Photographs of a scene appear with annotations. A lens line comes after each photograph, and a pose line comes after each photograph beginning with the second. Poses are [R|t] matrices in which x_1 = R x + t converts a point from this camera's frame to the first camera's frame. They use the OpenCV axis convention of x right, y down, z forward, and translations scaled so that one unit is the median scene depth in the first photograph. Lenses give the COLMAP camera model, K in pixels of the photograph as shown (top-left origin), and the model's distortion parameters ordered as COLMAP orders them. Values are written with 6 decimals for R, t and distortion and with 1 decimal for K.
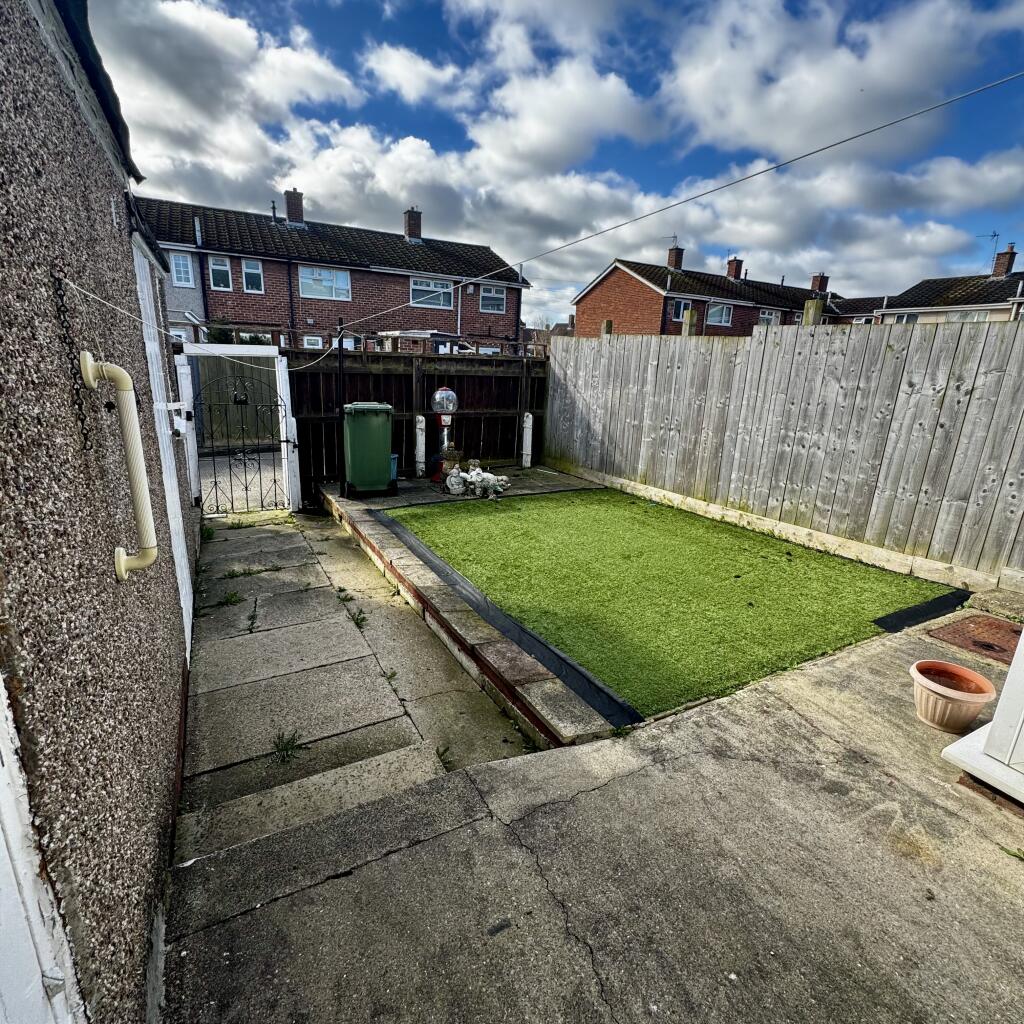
lens RADIAL K [[548.5, 0, 514.9], [0, 548.5, 511.2], [0, 0, 1]] dist [-0.000573, -0.000466]
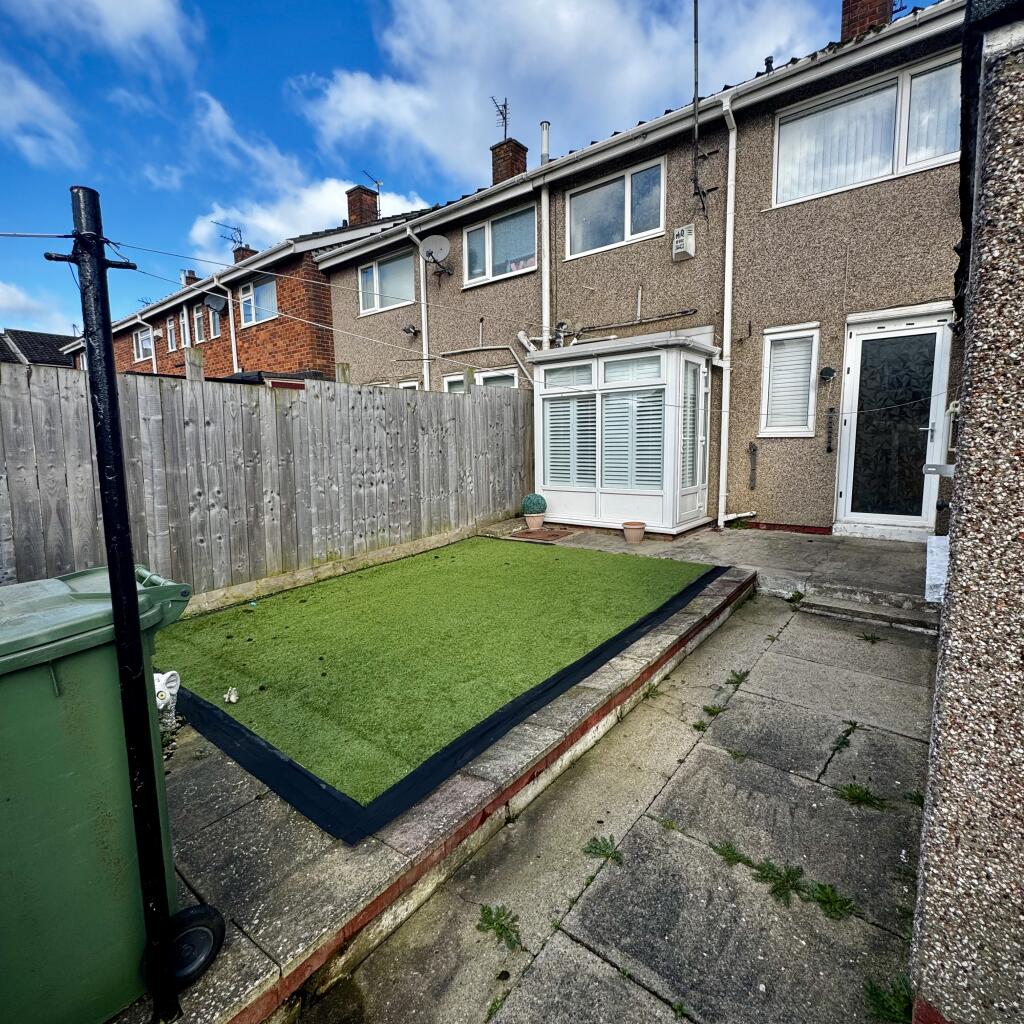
lens RADIAL K [[548.5, 0, 514.0], [0, 548.5, 507.1], [0, 0, 1]] dist [-0.000573, -0.000466]
pose [[-0.383308, -0.152365, 0.910967, -0.697267], [0.248674, 0.932854, 0.260661, -0.308841], [-0.889515, 0.326447, -0.319681, 1.136036]]
